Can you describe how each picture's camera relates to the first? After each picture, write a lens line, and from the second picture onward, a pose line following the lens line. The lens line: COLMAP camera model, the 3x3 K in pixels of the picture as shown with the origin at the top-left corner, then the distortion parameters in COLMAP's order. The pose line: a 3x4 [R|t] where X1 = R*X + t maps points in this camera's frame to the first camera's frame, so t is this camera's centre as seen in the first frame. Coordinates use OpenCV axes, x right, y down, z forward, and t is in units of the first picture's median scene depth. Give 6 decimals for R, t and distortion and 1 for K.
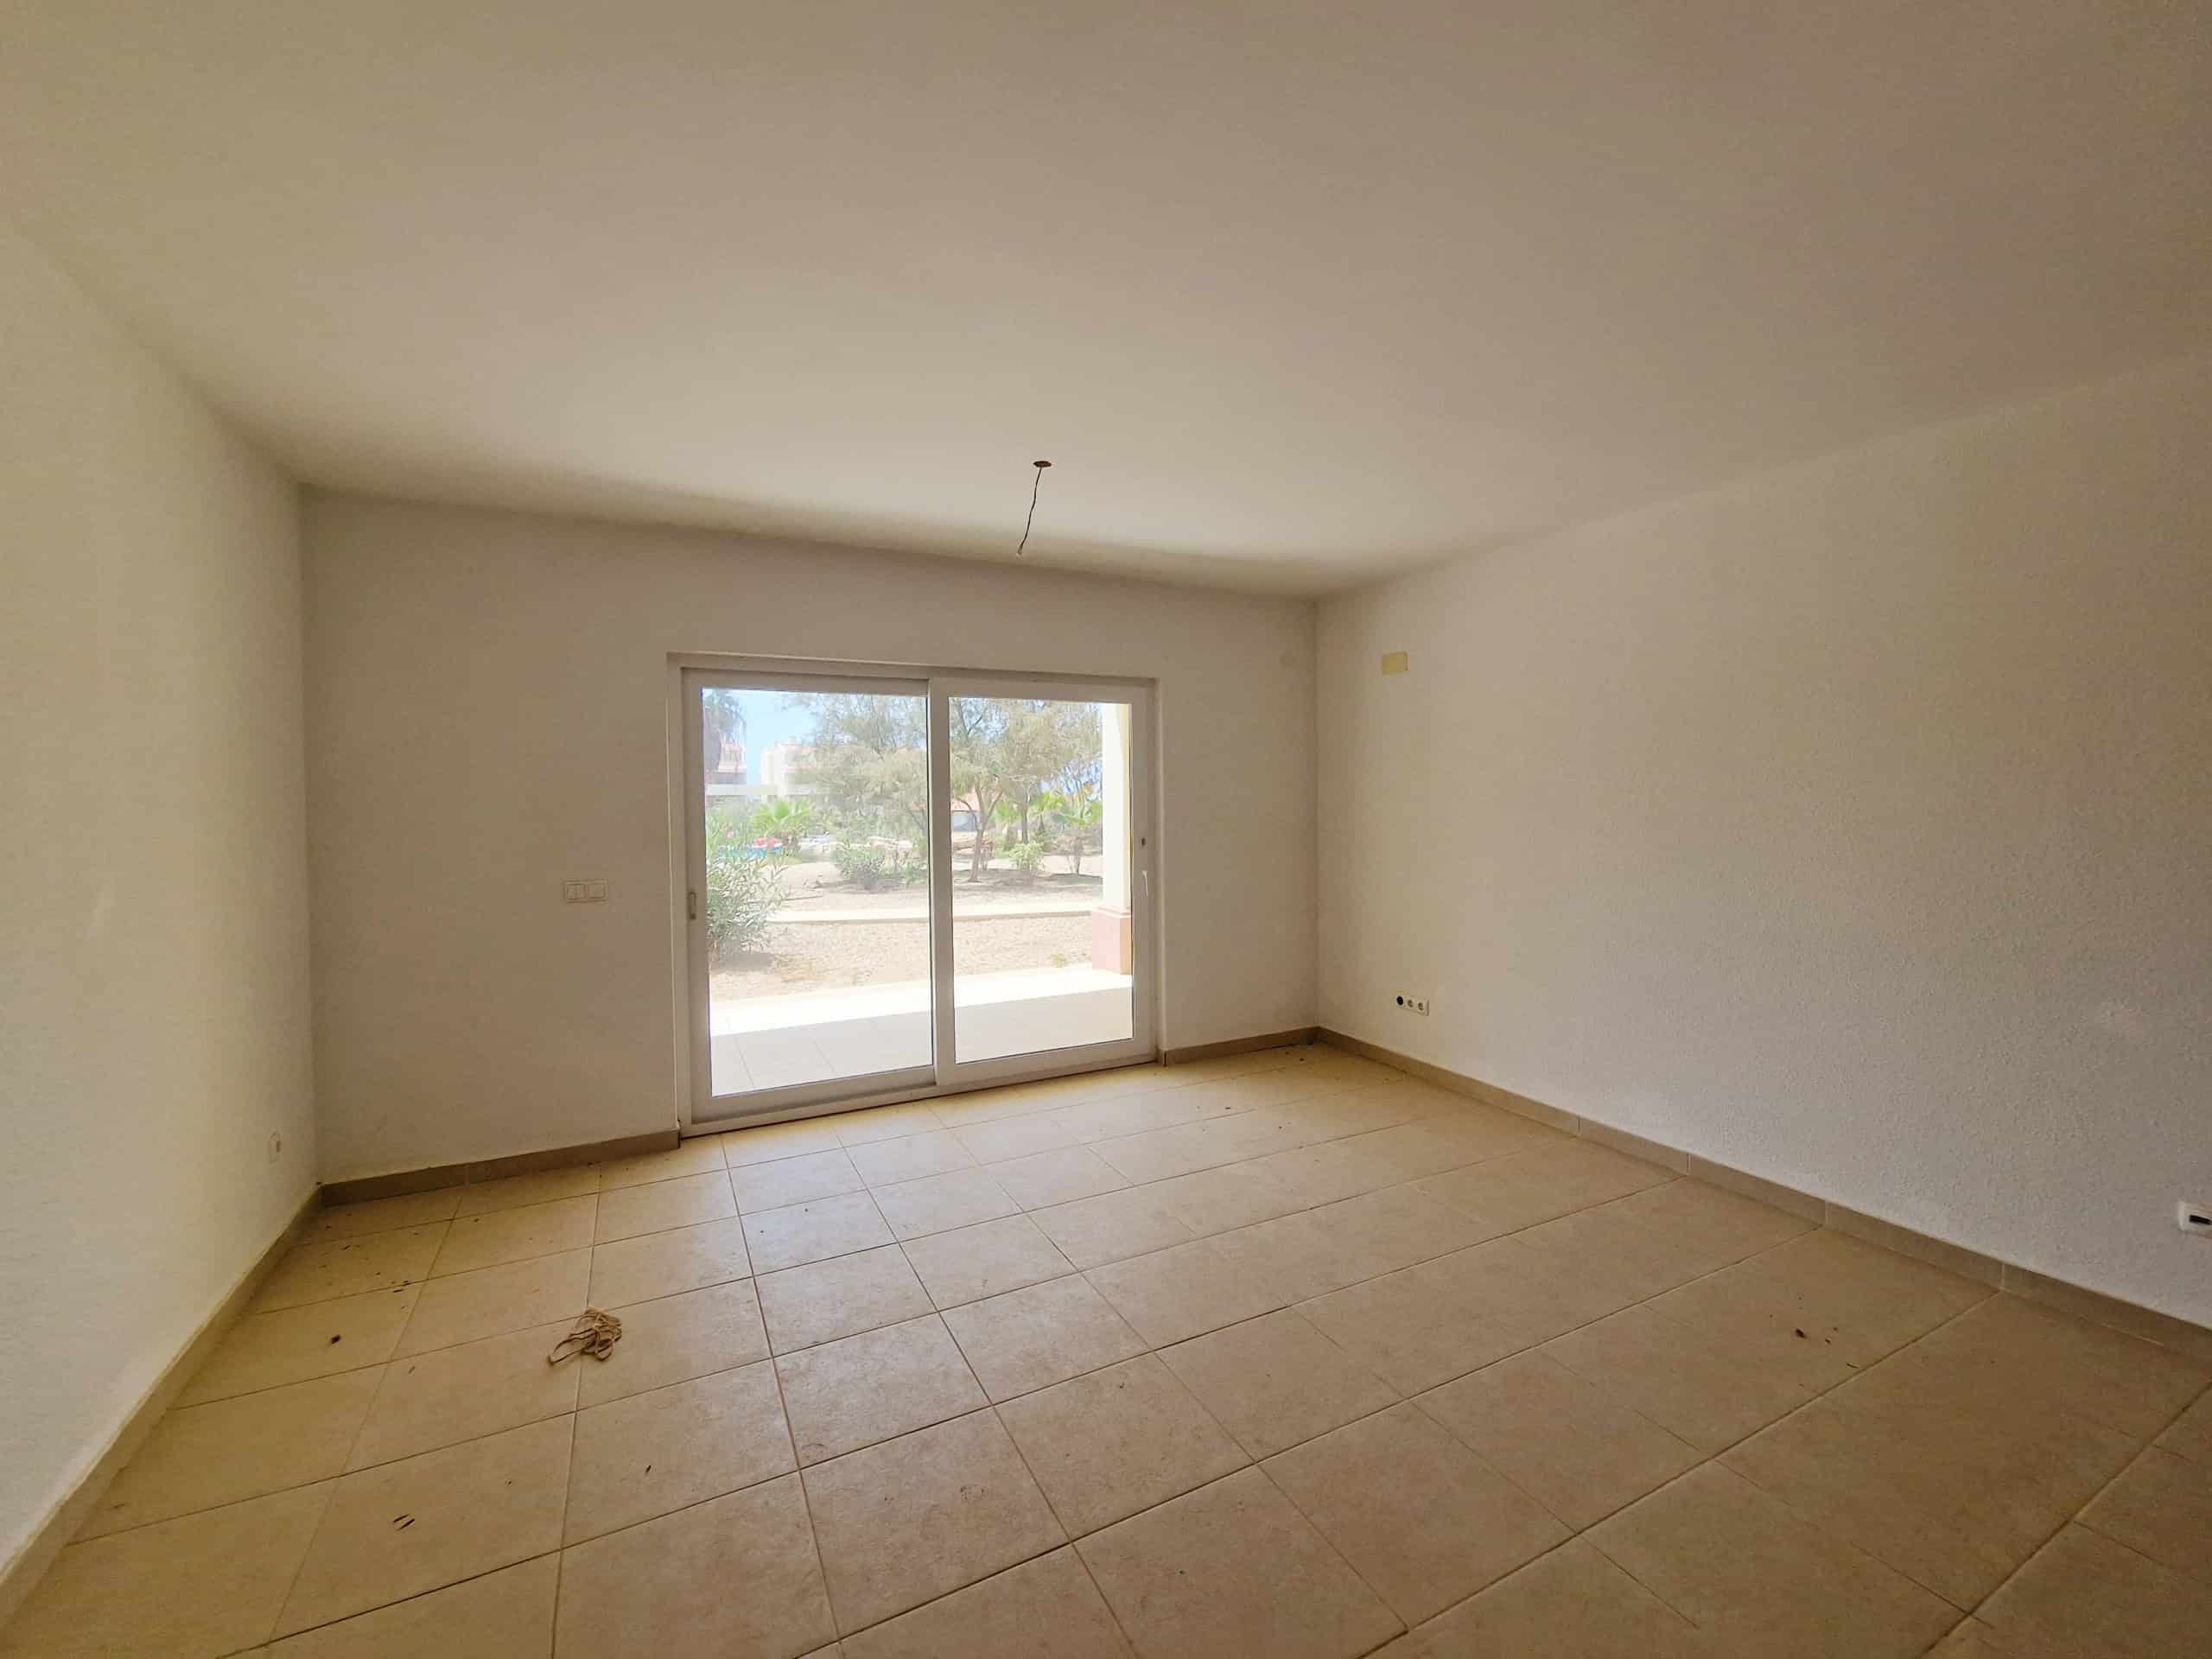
lens RADIAL K [[898.8, 0, 1102.6], [0, 898.8, 818.3], [0, 0, 1]] dist [-0.008475, -0.000173]
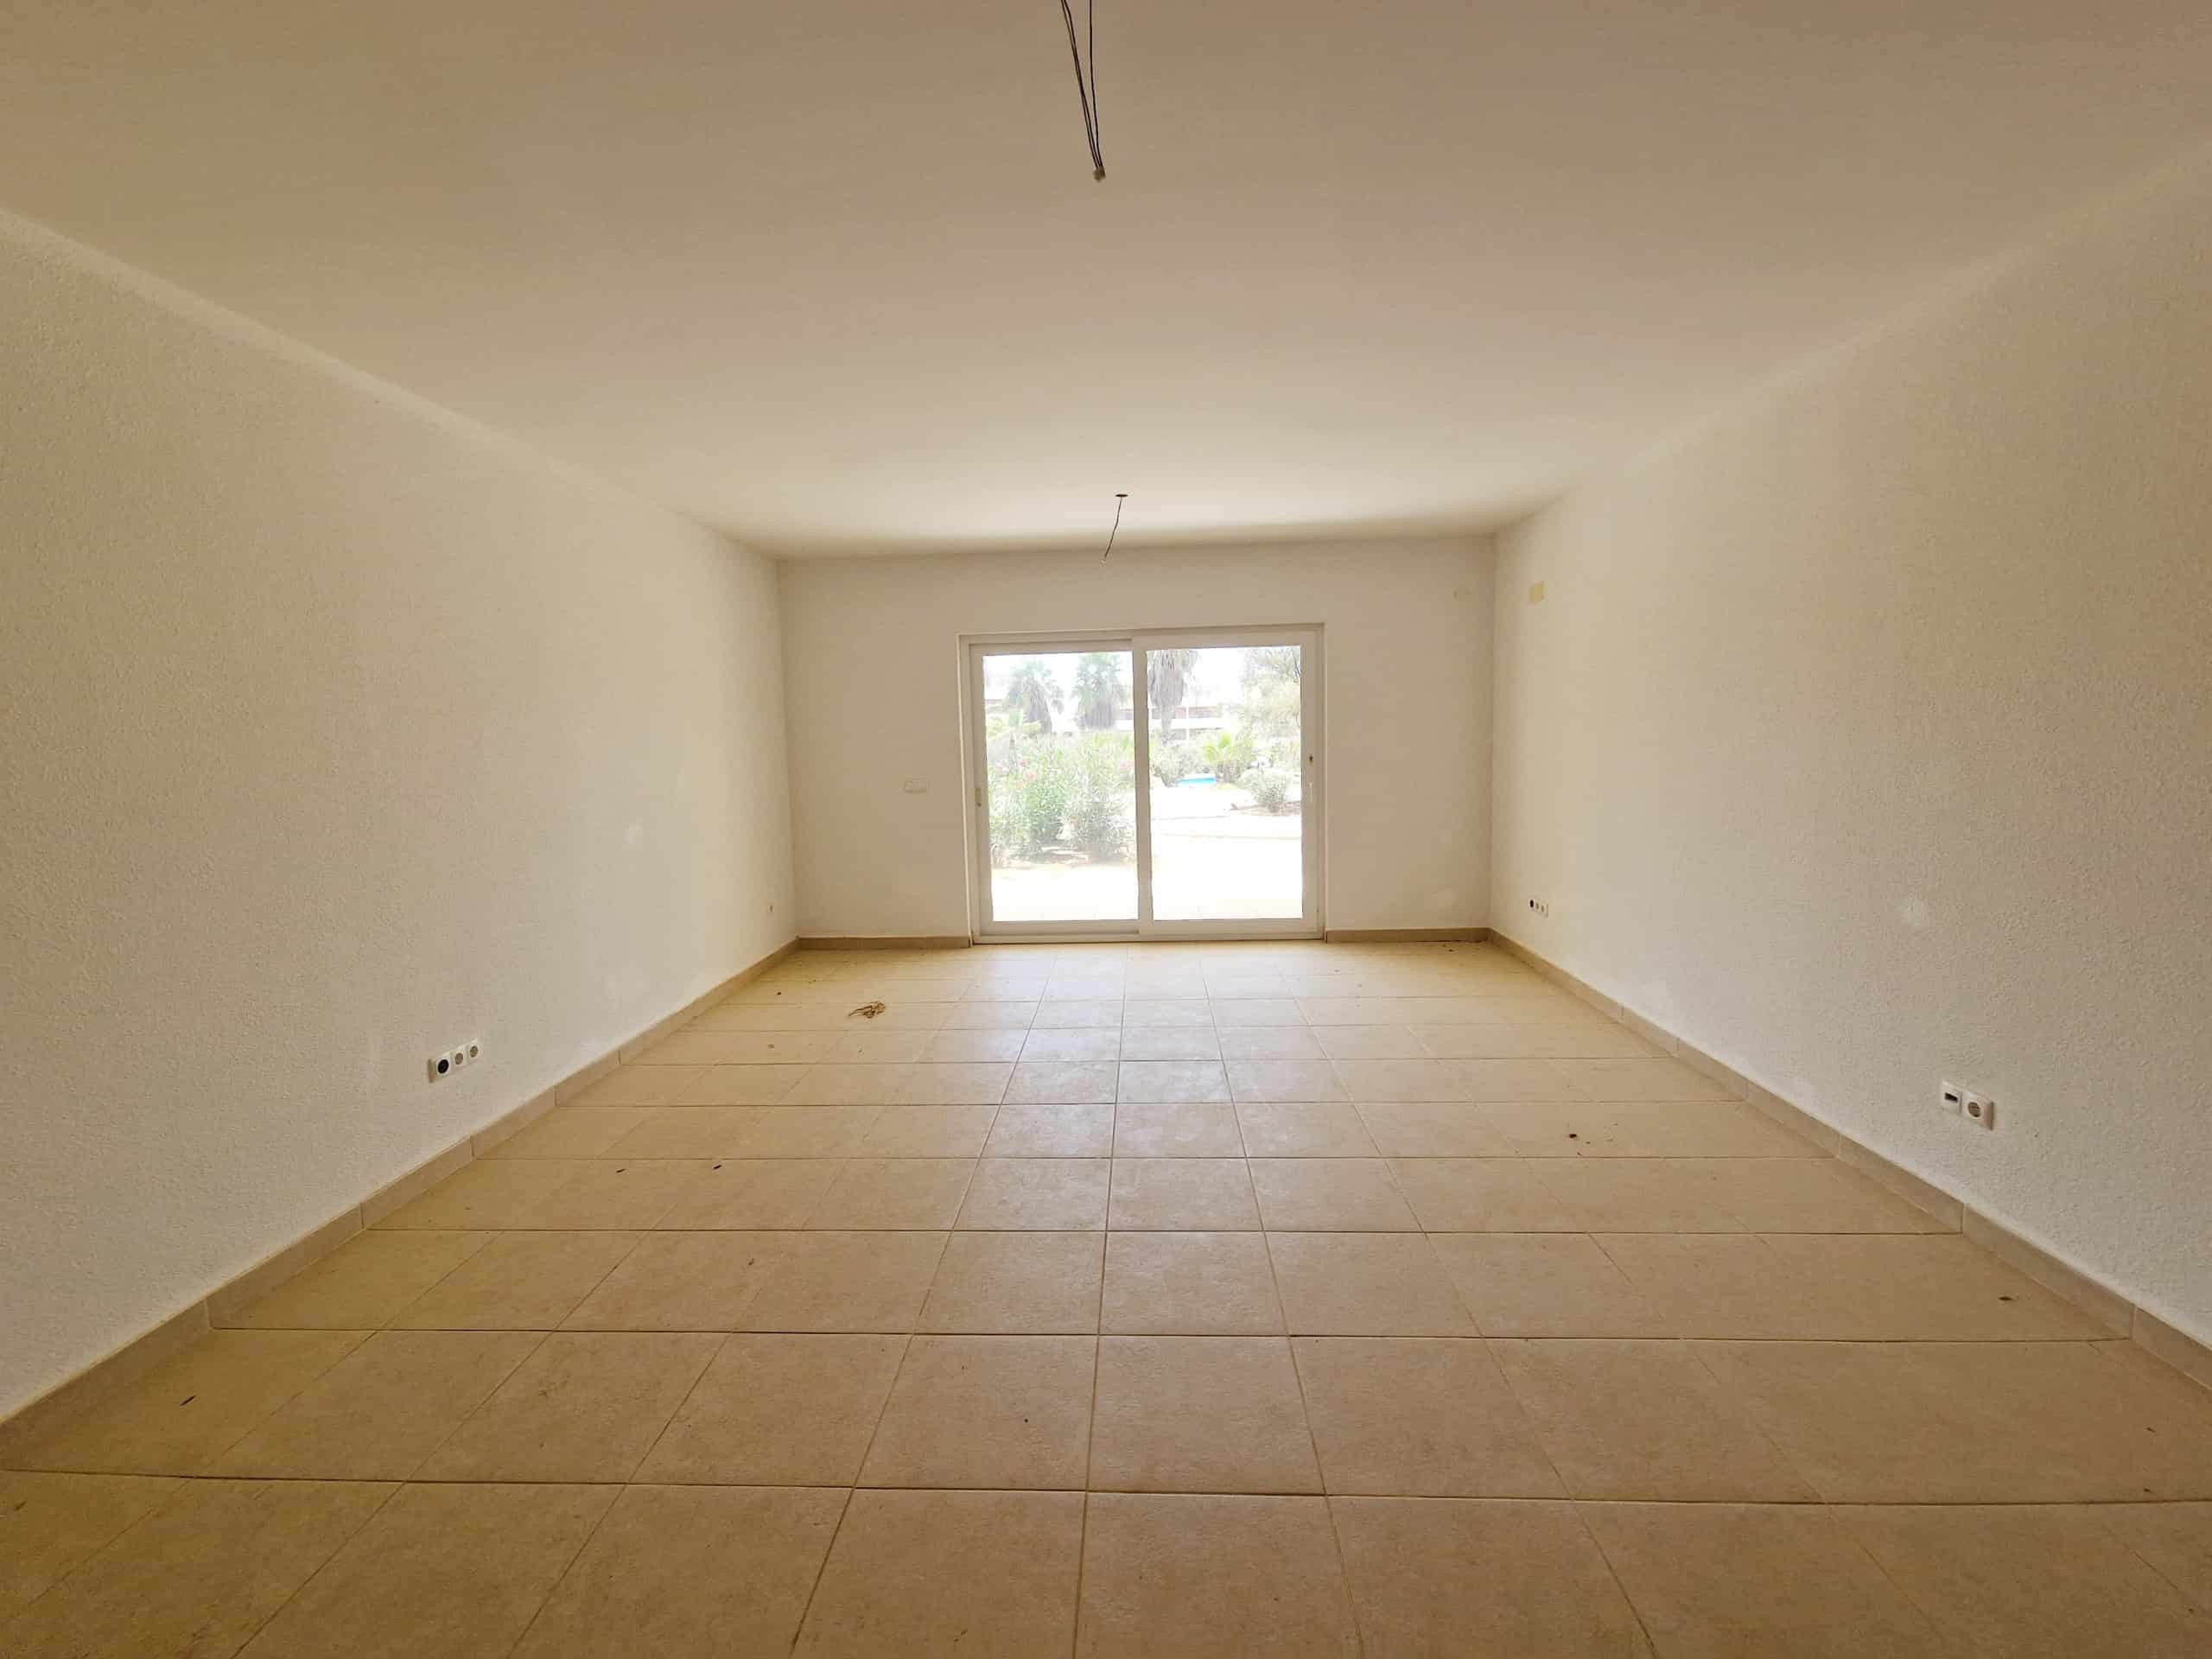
lens RADIAL K [[898.8, 0, 1102.6], [0, 898.8, 818.3], [0, 0, 1]] dist [-0.008475, -0.000173]
pose [[0.868925, 0.033385, -0.493816, 0.454505], [0.004667, 0.997125, 0.075624, 0.014377], [0.494921, -0.068016, 0.866272, -0.226607]]
